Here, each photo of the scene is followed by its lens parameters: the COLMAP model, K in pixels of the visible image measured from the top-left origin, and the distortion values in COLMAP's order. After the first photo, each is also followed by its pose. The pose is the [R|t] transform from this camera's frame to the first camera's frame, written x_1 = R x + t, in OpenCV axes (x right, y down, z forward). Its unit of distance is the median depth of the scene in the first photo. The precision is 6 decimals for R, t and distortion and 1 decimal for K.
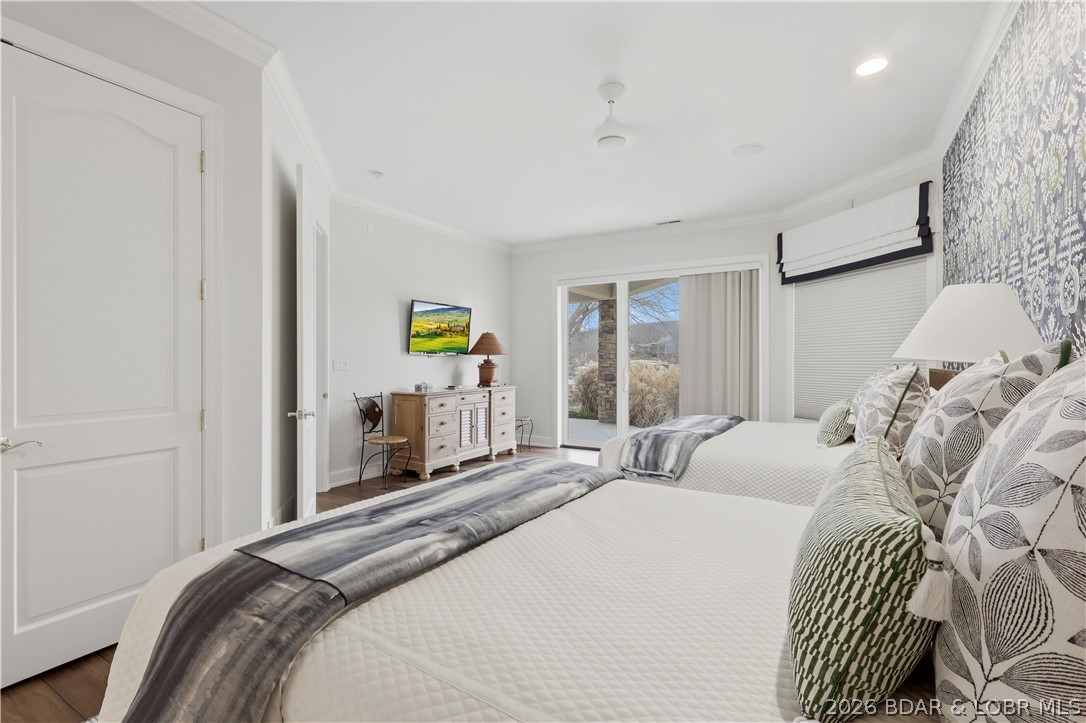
lens RADIAL K [[502.5, 0, 540.3], [0, 502.5, 366.3], [0, 0, 1]] dist [-0.003075, 0.000905]
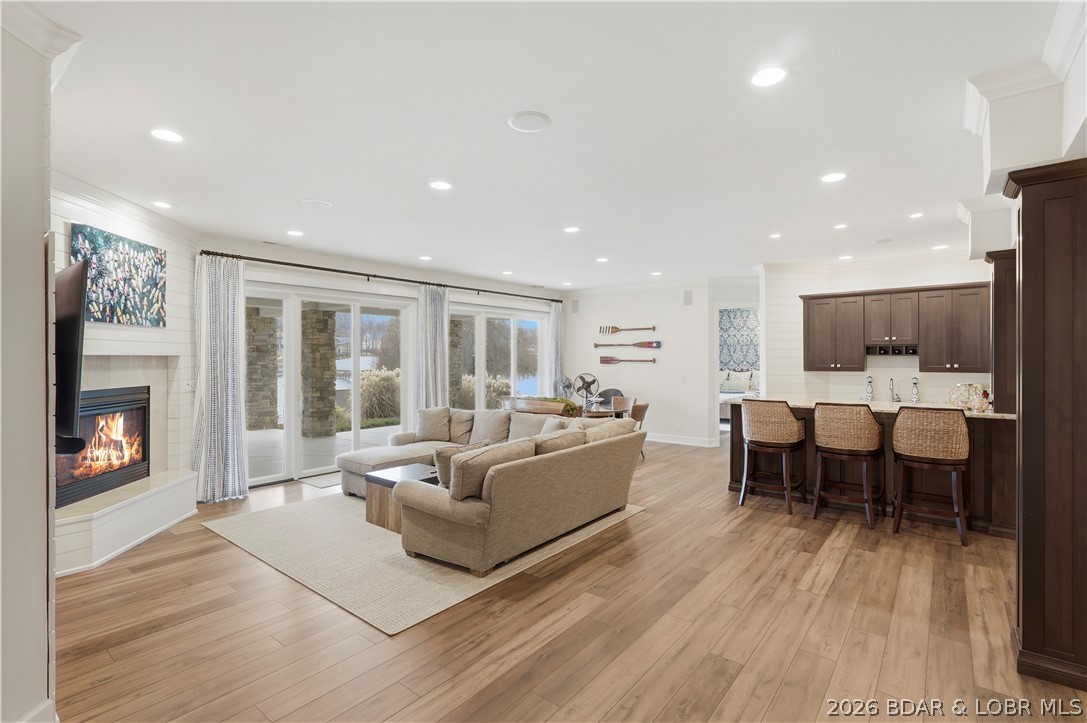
lens RADIAL K [[509.2, 0, 541.1], [0, 509.2, 359.5], [0, 0, 1]] dist [-0.001469, 0.000323]
pose [[0.140003, -0.008702, 0.990113, -3.035107], [0.019028, 0.999800, 0.006097, -0.110880], [-0.989968, 0.017986, 0.140140, 1.746392]]
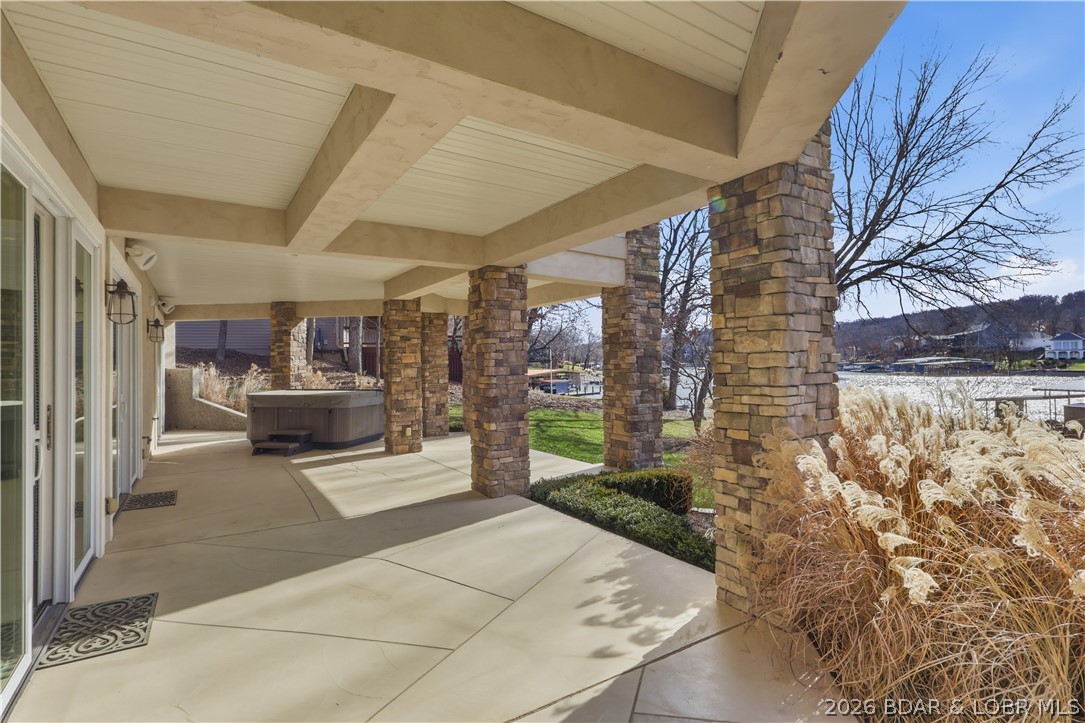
lens RADIAL K [[517.2, 0, 545.9], [0, 517.2, 358.5], [0, 0, 1]] dist [0.000825, 0.000346]
pose [[0.901199, -0.009176, -0.433309, 0.460807], [0.000392, 0.999793, -0.020356, -0.068354], [0.433406, 0.018175, 0.901015, 1.959668]]
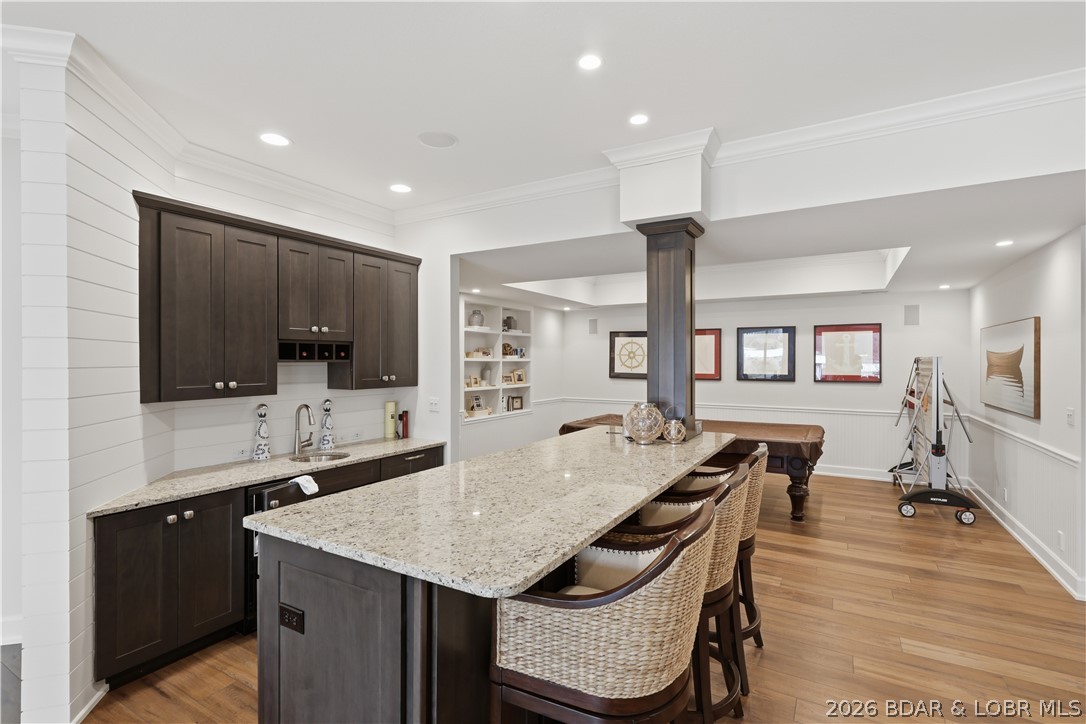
lens RADIAL K [[517.7, 0, 546.4], [0, 517.7, 359.0], [0, 0, 1]] dist [0.000825, 0.000346]
pose [[-0.999976, -0.005874, -0.003775, -1.447830], [-0.005927, 0.999882, 0.014163, -0.111094], [0.003692, 0.014186, -0.999893, 1.744712]]
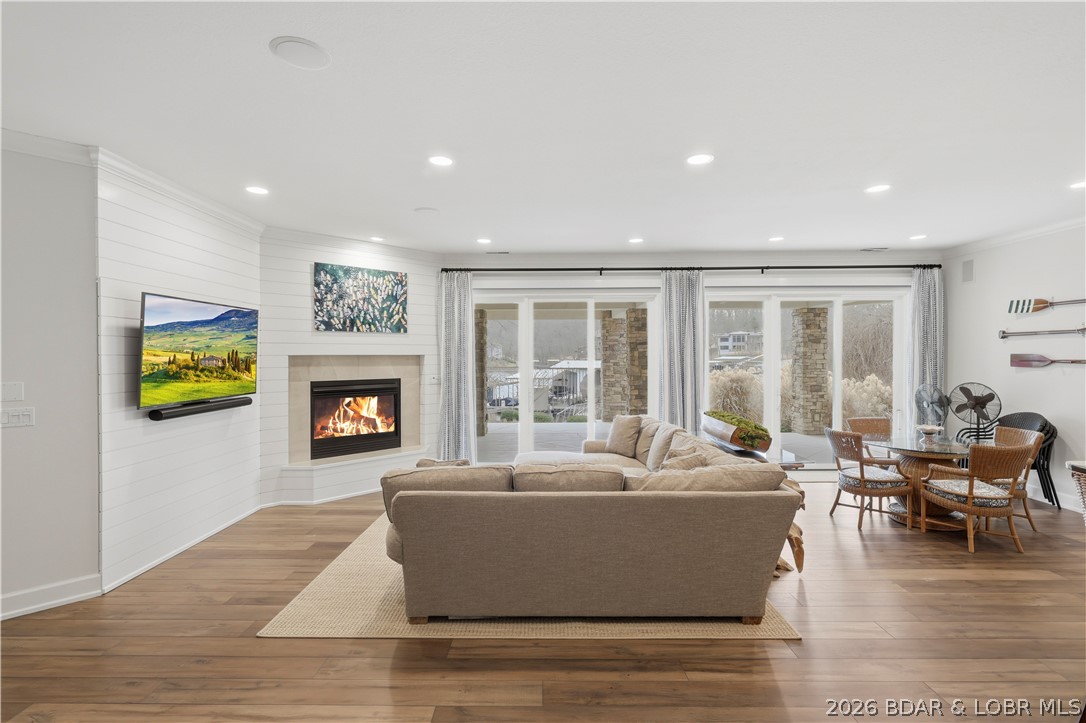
lens RADIAL K [[507.6, 0, 537.5], [0, 507.6, 357.1], [0, 0, 1]] dist [-0.000191, 0.000346]
pose [[0.866306, -0.007432, 0.499459, -2.307842], [0.014827, 0.999831, -0.010839, -0.099273], [-0.499294, 0.016795, 0.866270, 1.195668]]
